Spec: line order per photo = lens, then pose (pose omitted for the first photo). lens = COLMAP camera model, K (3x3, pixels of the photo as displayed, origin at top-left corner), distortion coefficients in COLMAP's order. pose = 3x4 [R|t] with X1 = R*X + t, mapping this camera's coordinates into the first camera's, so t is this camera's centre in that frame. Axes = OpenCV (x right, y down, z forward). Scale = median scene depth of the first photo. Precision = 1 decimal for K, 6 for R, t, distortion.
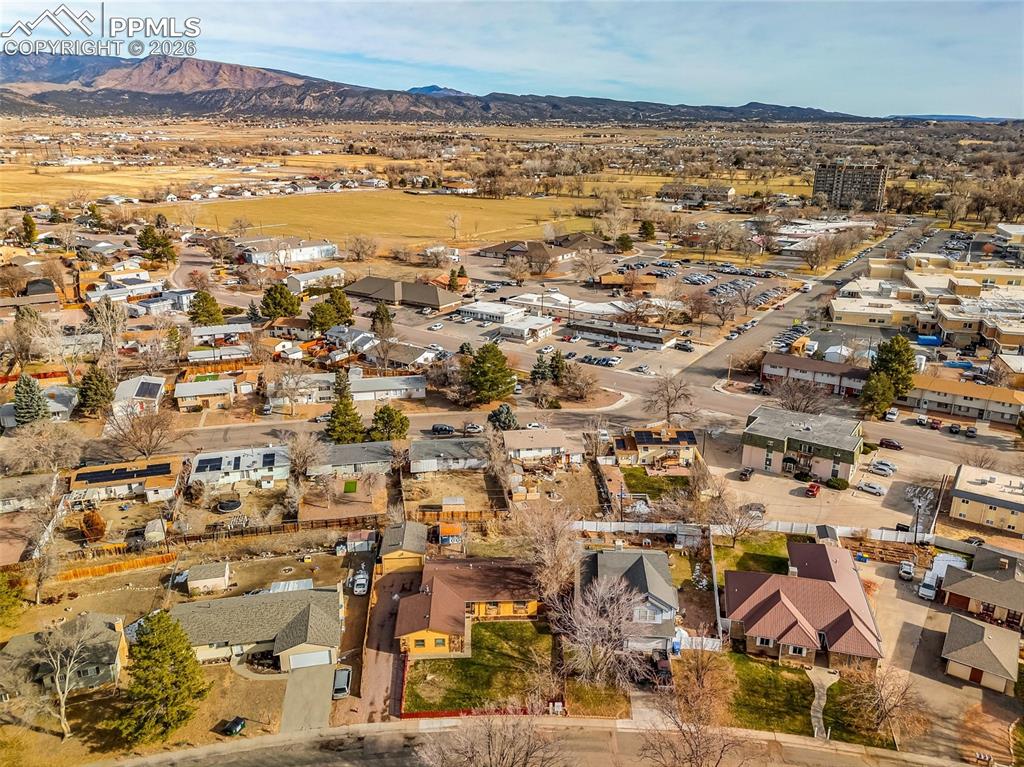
lens RADIAL K [[747.3, 0, 512.0], [0, 747.3, 383.5], [0, 0, 1]] dist [0.072170, -0.077314]
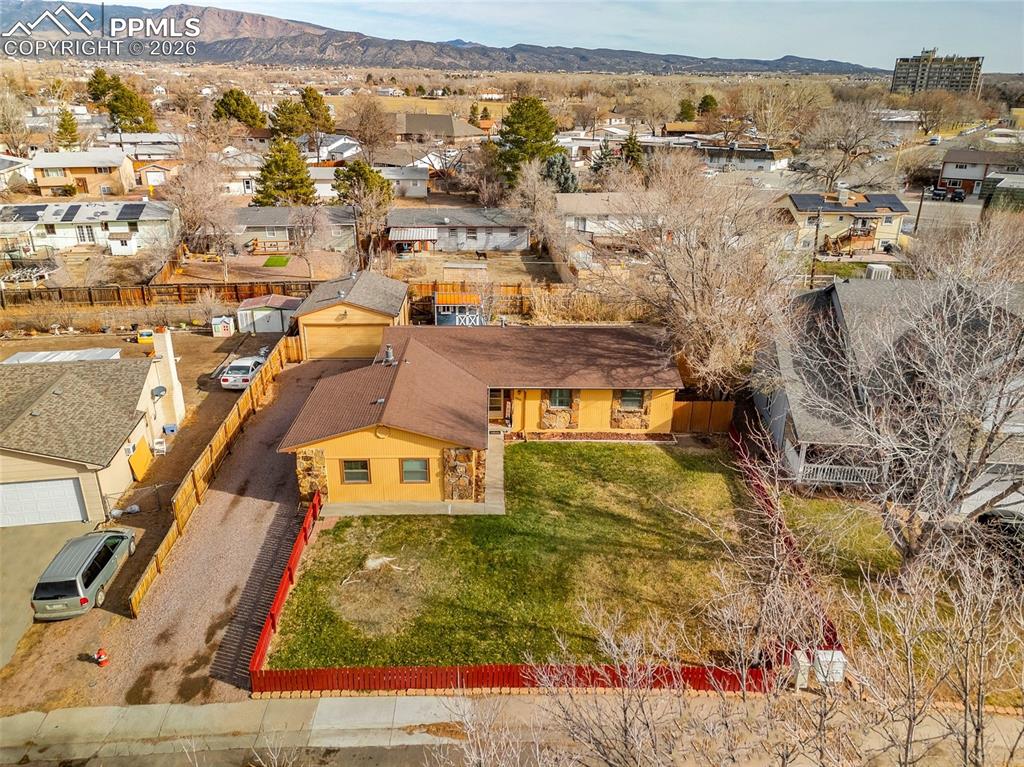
lens RADIAL K [[744.7, 0, 512.0], [0, 744.7, 383.5], [0, 0, 1]] dist [0.090932, -0.087832]
pose [[0.999479, 0.018071, -0.026754, -0.029266], [-0.016686, 0.998555, 0.051086, 0.195527], [0.027639, -0.050612, 0.998336, 0.453930]]
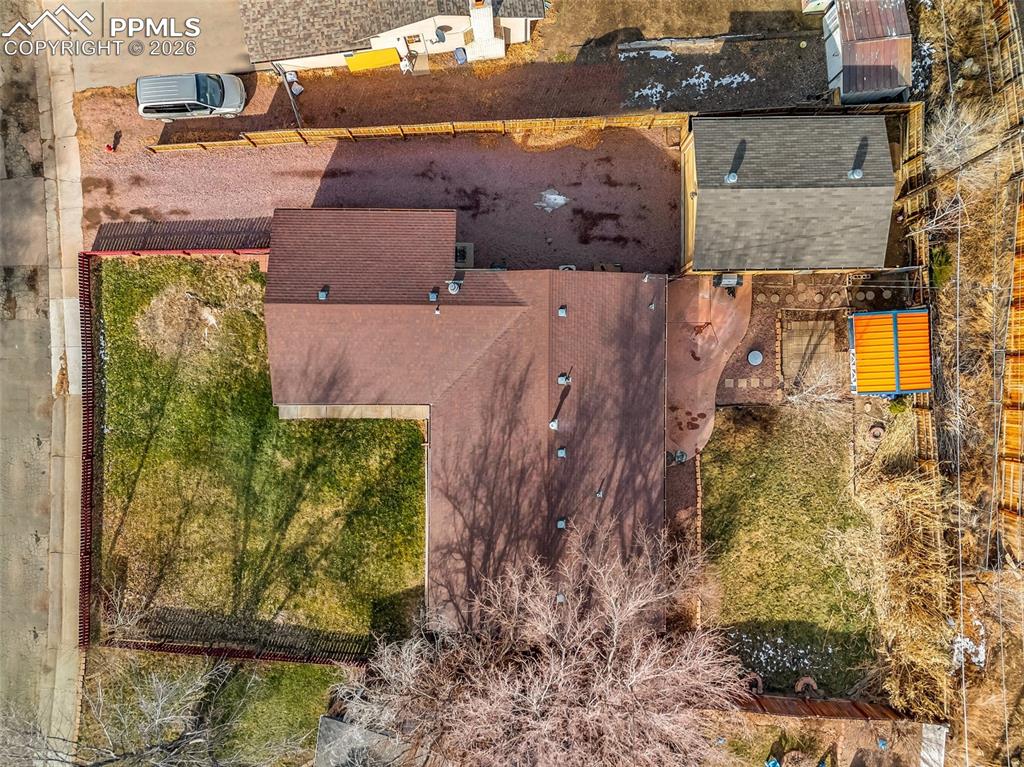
lens RADIAL K [[747.3, 0, 512.0], [0, 747.3, 383.5], [0, 0, 1]] dist [0.072170, -0.077314]
pose [[-0.060425, 0.997445, -0.038109, -0.044882], [-0.330841, 0.016007, 0.943551, -0.023086], [0.941750, 0.069622, 0.329029, 0.673074]]
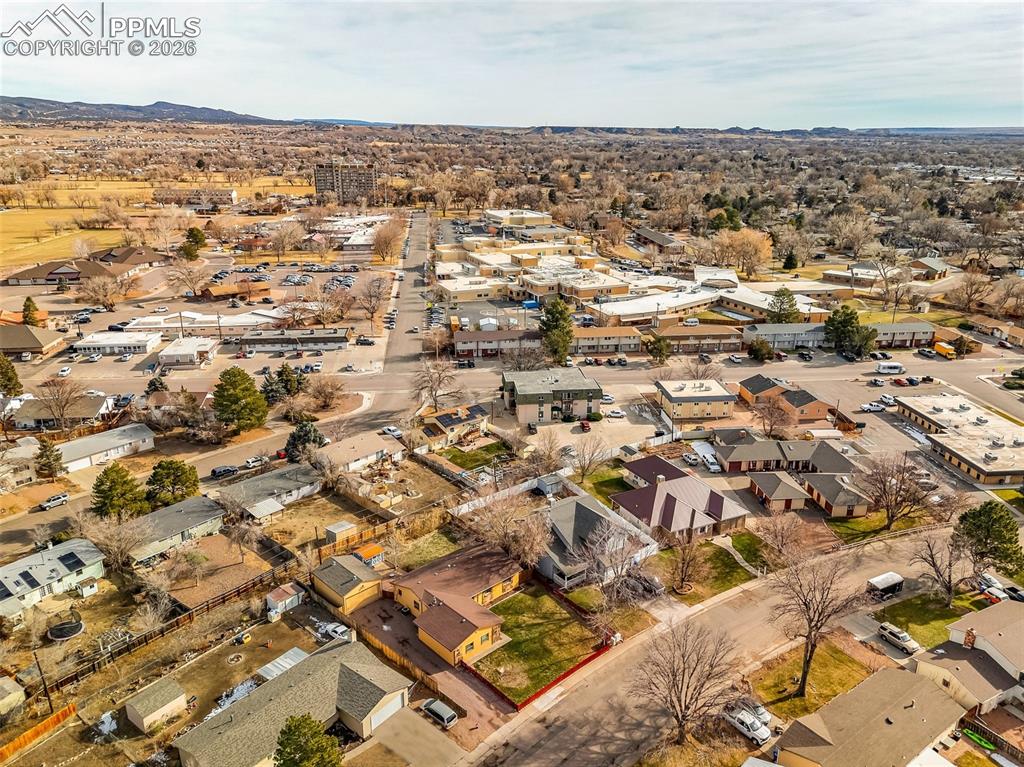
lens RADIAL K [[747.3, 0, 512.0], [0, 747.3, 383.5], [0, 0, 1]] dist [0.072170, -0.077314]
pose [[0.762730, -0.206401, 0.612896, -0.422081], [0.207647, 0.975684, 0.070164, -0.036707], [-0.612475, 0.073749, 0.787042, 0.108192]]
